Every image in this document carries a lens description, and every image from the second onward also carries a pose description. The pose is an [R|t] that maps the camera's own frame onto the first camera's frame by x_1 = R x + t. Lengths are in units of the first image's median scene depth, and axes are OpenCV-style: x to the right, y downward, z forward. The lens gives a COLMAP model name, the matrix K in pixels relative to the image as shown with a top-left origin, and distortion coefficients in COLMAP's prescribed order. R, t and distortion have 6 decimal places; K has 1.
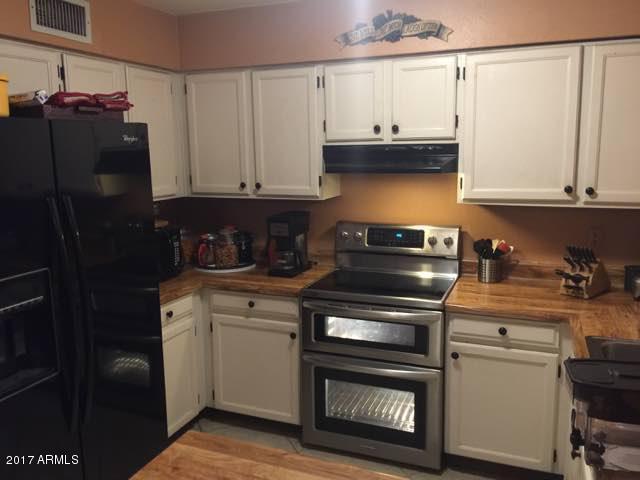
lens RADIAL K [[523.6, 0, 319.6], [0, 523.6, 236.6], [0, 0, 1]] dist [0.005468, -0.010786]
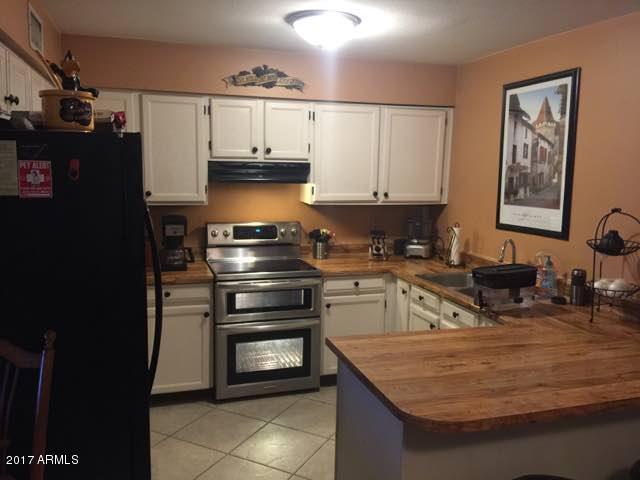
lens RADIAL K [[523.6, 0, 319.6], [0, 523.6, 236.6], [0, 0, 1]] dist [0.005468, -0.010786]
pose [[0.774146, -0.060787, 0.630081, -0.626348], [0.071298, 0.997418, 0.008627, 0.014883], [-0.628979, 0.038245, 0.776481, -0.135048]]
